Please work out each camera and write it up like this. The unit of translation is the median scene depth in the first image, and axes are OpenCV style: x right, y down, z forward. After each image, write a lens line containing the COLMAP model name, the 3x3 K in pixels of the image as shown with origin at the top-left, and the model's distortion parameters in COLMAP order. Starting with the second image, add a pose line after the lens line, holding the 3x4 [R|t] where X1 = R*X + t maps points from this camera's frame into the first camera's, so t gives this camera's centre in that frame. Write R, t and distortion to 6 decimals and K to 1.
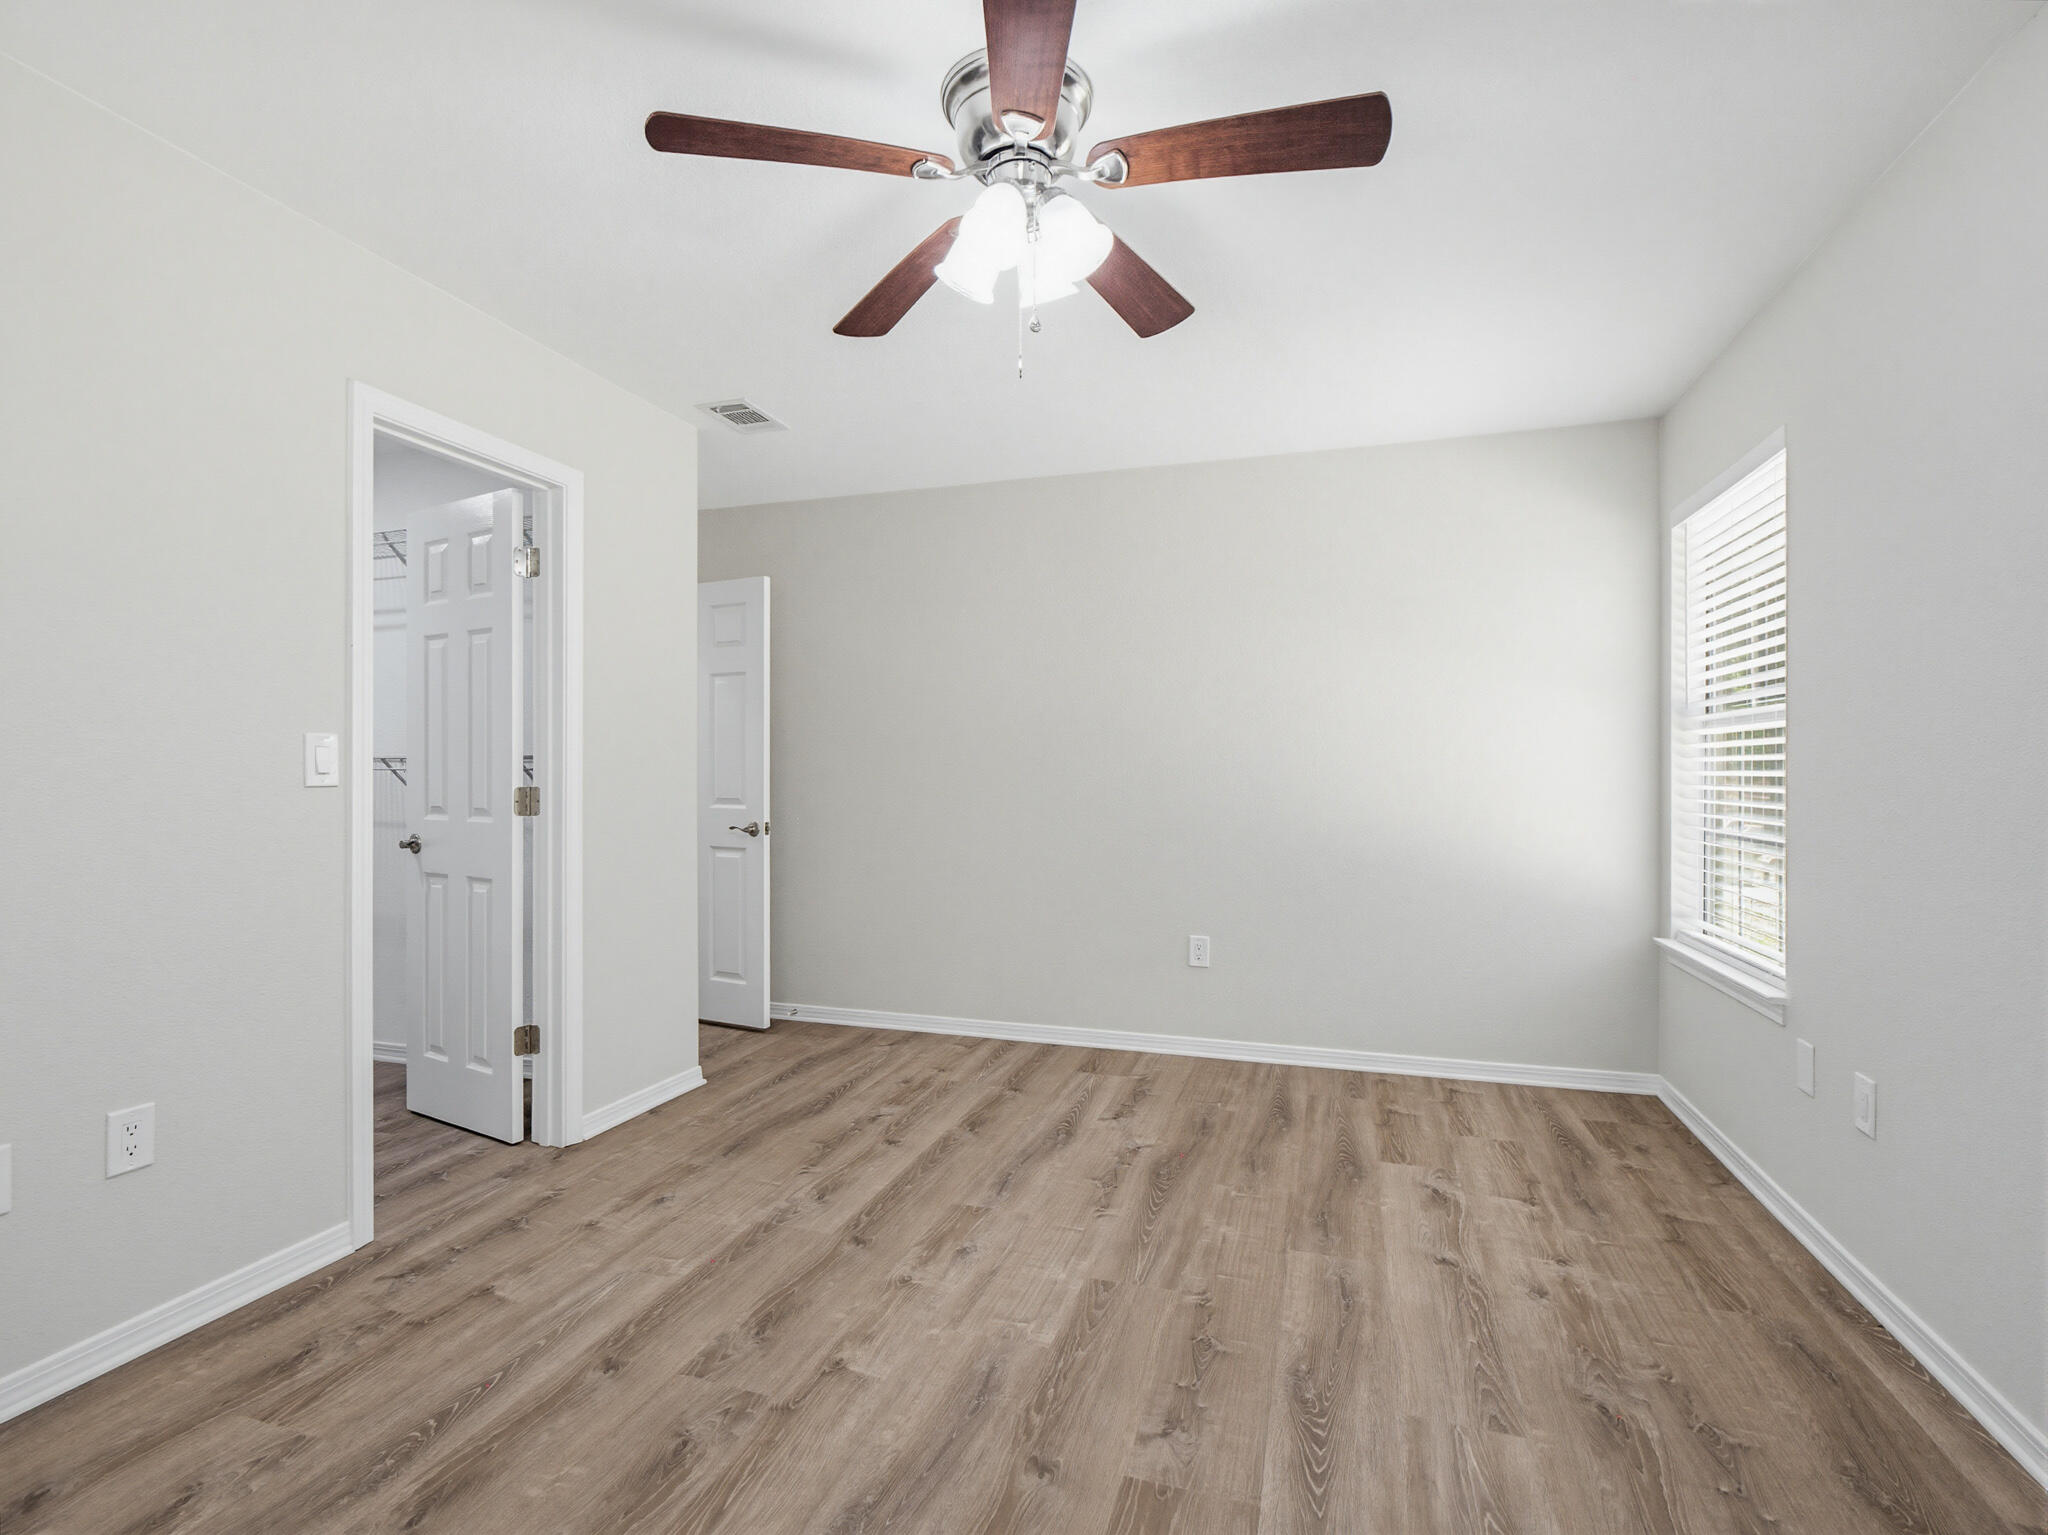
lens RADIAL K [[988.6, 0, 1039.8], [0, 988.6, 762.6], [0, 0, 1]] dist [-0.003076, -0.000824]
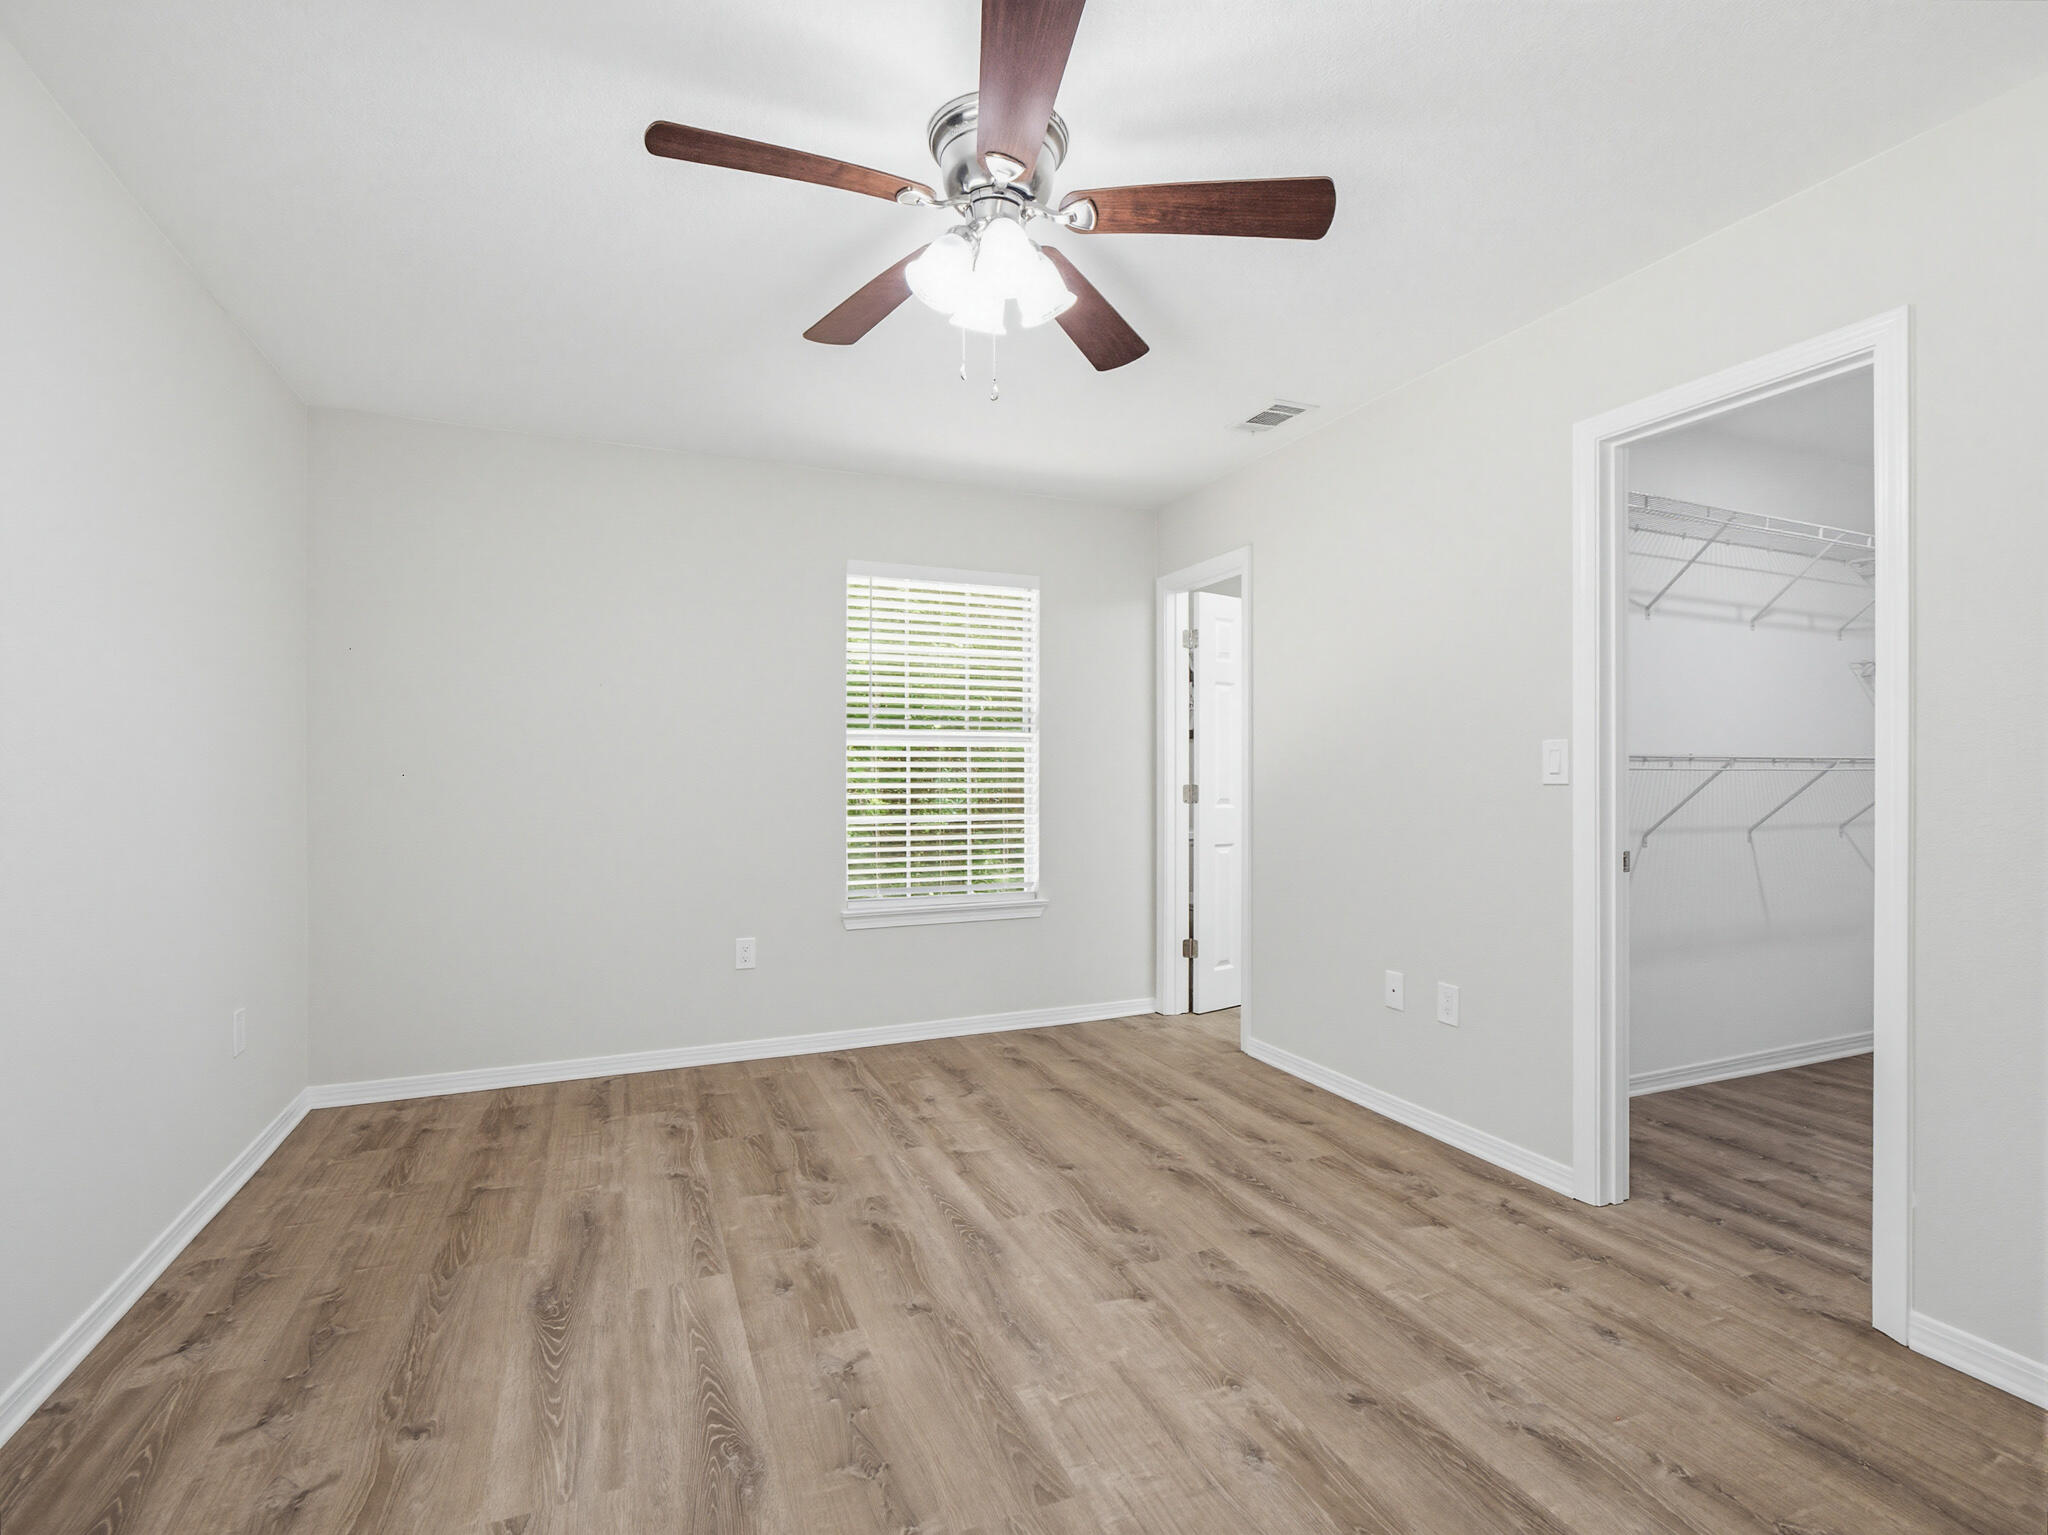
lens RADIAL K [[988.6, 0, 1039.8], [0, 988.6, 762.6], [0, 0, 1]] dist [-0.003076, -0.000824]
pose [[-0.761456, -0.009803, -0.648142, 0.608541], [0.002617, 0.999831, -0.018196, 0.017090], [0.648211, -0.015552, -0.761302, 1.754935]]
